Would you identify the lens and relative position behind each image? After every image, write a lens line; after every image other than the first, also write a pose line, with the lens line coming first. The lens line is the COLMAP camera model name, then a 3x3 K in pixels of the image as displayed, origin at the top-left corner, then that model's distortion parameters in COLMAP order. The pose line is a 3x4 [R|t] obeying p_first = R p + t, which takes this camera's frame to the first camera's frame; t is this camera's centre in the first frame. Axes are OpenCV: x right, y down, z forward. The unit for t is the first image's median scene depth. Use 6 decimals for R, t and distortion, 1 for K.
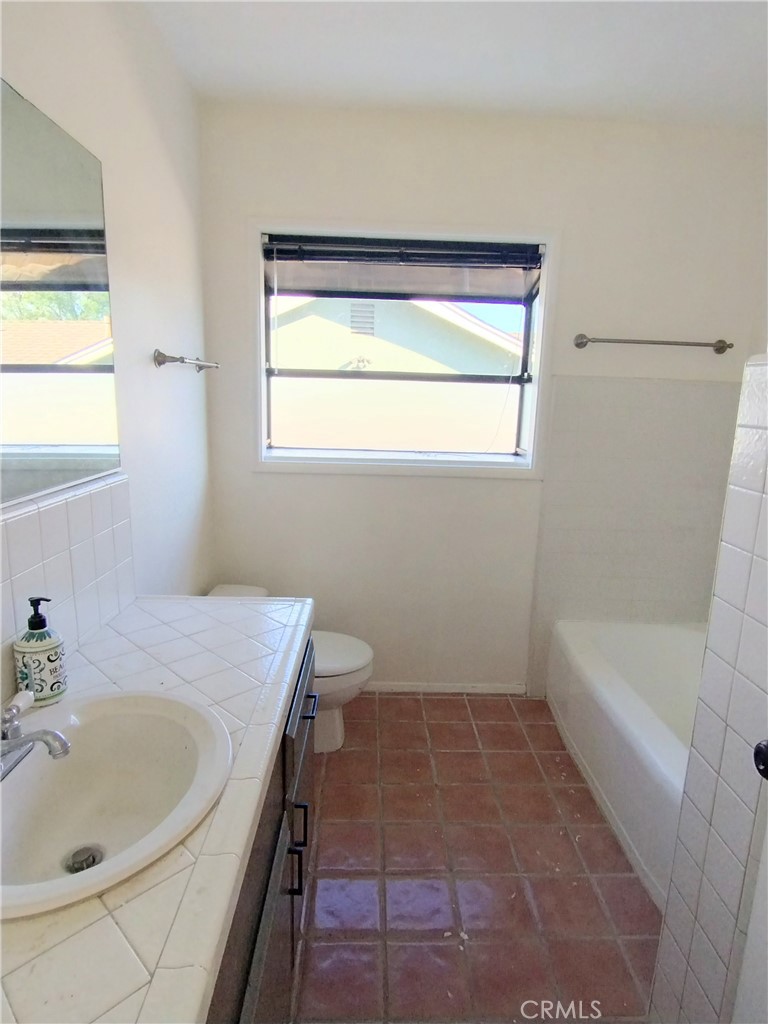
lens RADIAL K [[570.0, 0, 384.0], [0, 570.0, 512.0], [0, 0, 1]] dist [-0.025870, 0.000984]
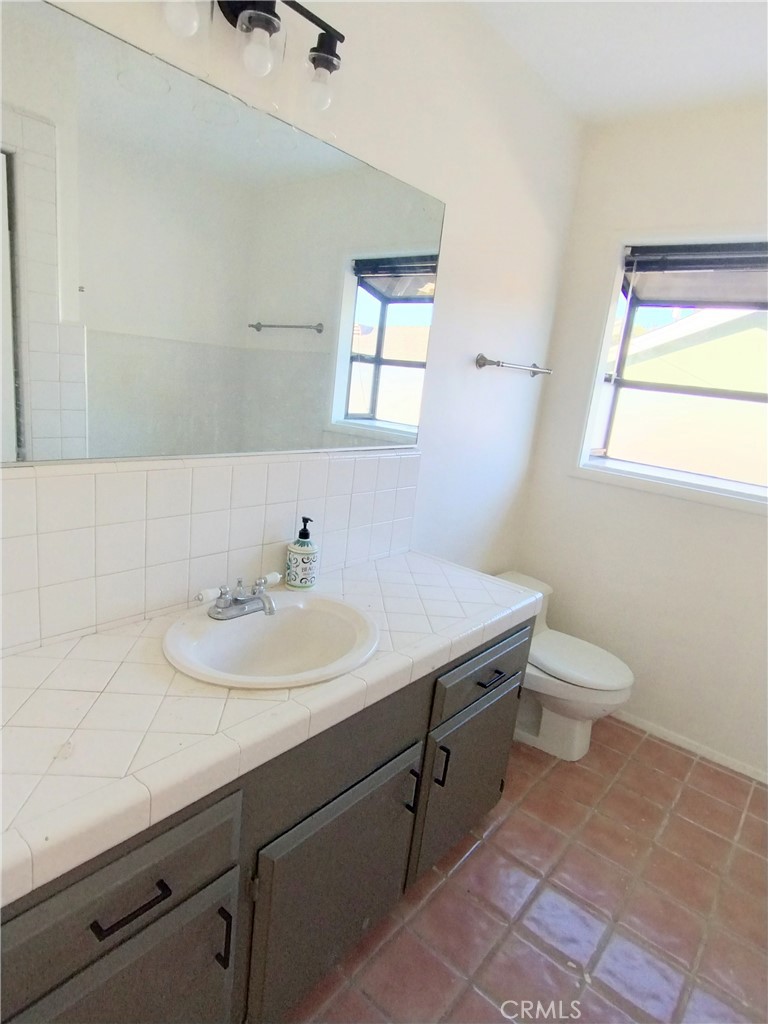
lens RADIAL K [[562.0, 0, 384.0], [0, 562.0, 512.0], [0, 0, 1]] dist [-0.040384, 0.003131]
pose [[0.749288, 0.201562, -0.630826, 0.243819], [-0.212062, 0.975426, 0.059783, 0.006053], [0.627374, 0.088980, 0.773618, 0.006011]]
